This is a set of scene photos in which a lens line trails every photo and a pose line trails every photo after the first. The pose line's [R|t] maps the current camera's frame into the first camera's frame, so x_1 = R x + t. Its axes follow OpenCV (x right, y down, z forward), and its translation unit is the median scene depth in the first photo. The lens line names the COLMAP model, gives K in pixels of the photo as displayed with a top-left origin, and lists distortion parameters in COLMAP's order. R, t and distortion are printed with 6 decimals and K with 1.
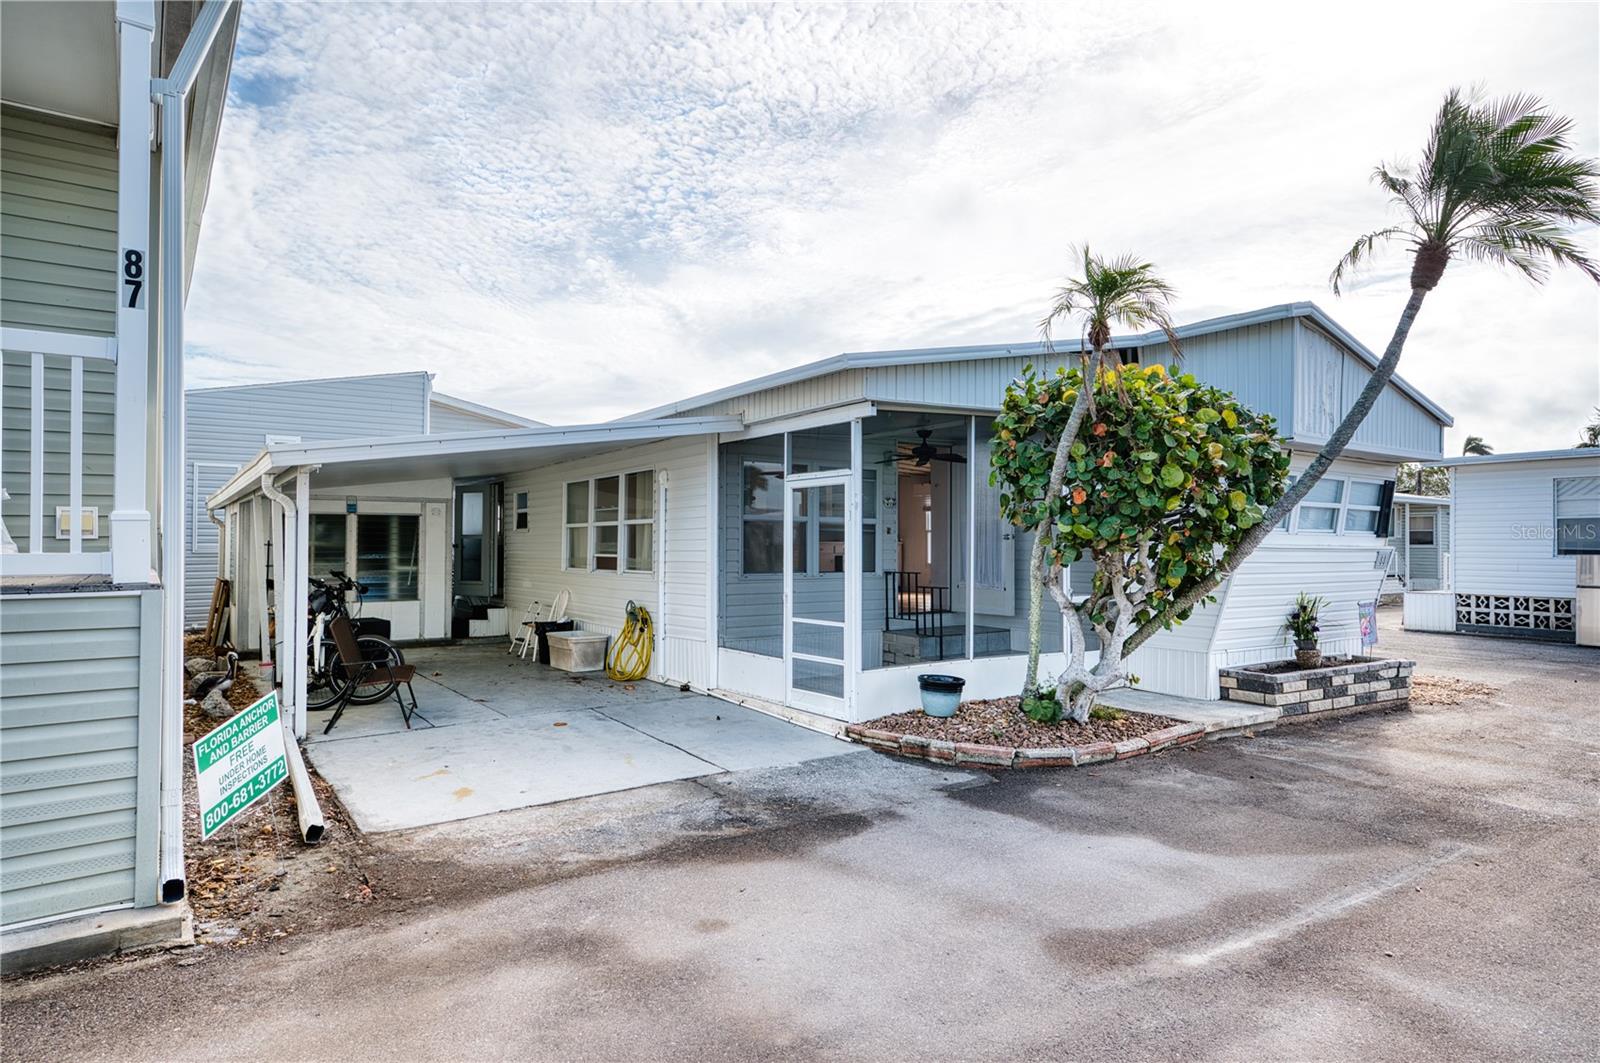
lens RADIAL K [[913.3, 0, 800.0], [0, 913.3, 531.5], [0, 0, 1]] dist [0.022069, -0.000547]
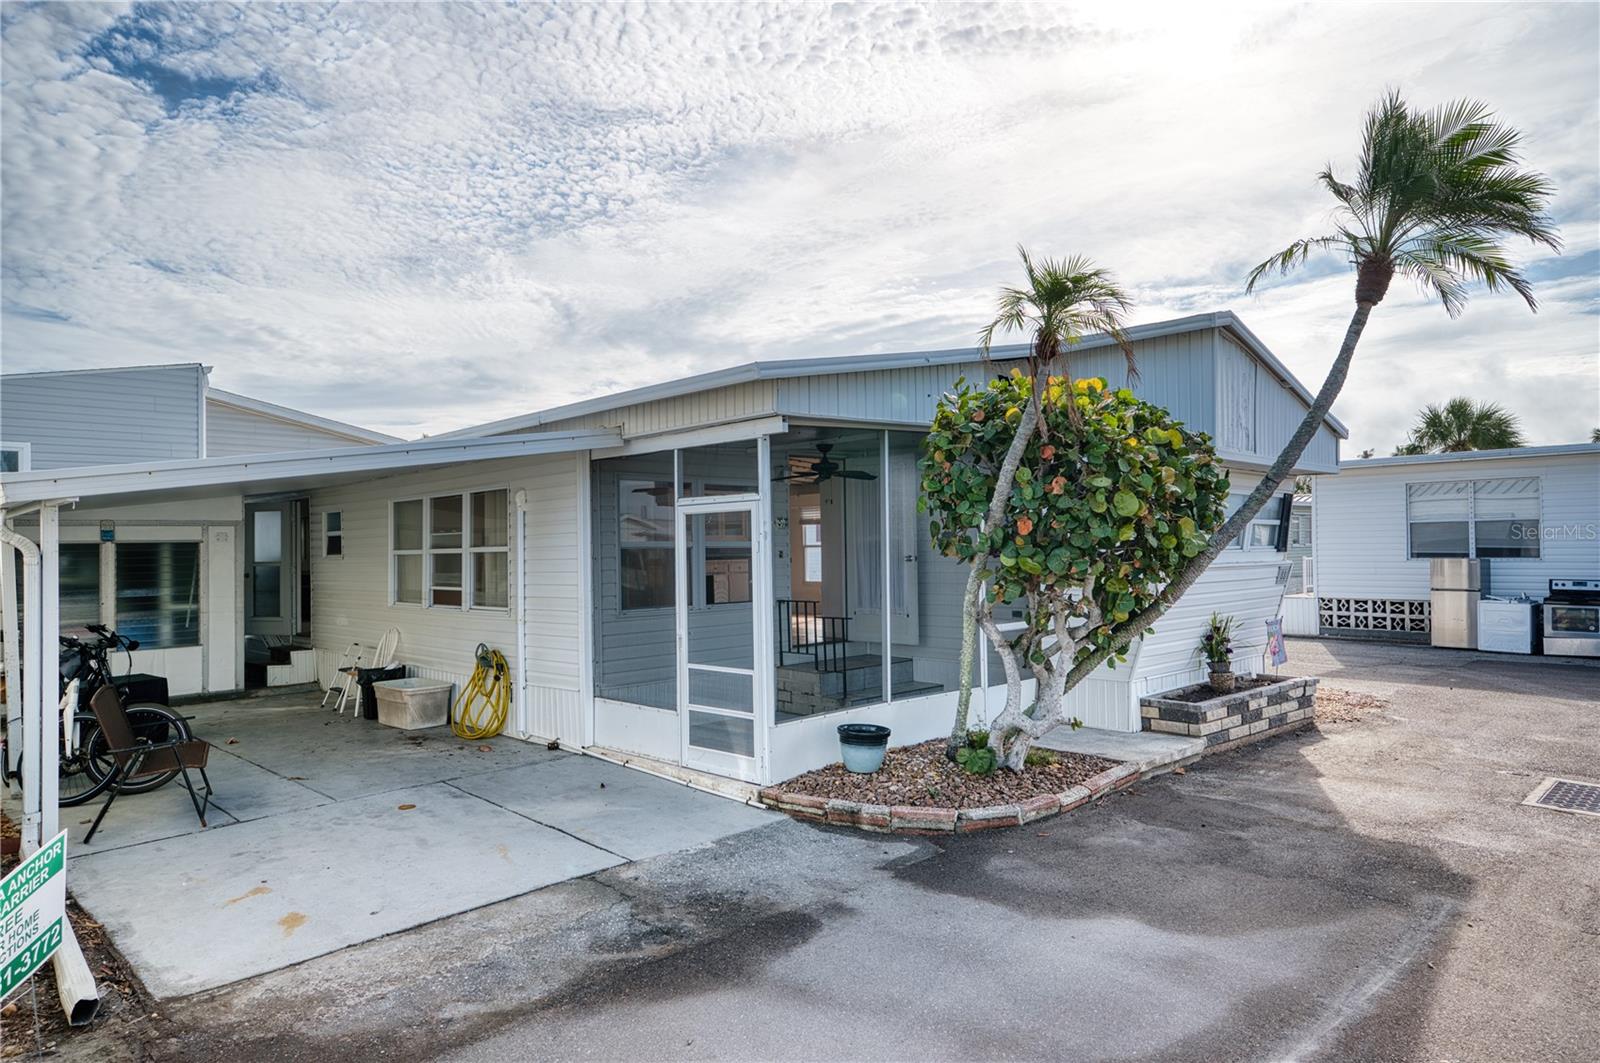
lens RADIAL K [[976.0, 0, 800.0], [0, 976.0, 531.5], [0, 0, 1]] dist [0.035327, -0.001032]
pose [[0.986379, -0.016621, 0.163646, -0.058851], [0.017347, 0.999845, -0.003009, -0.029031], [-0.163571, 0.005807, 0.986515, 0.077346]]
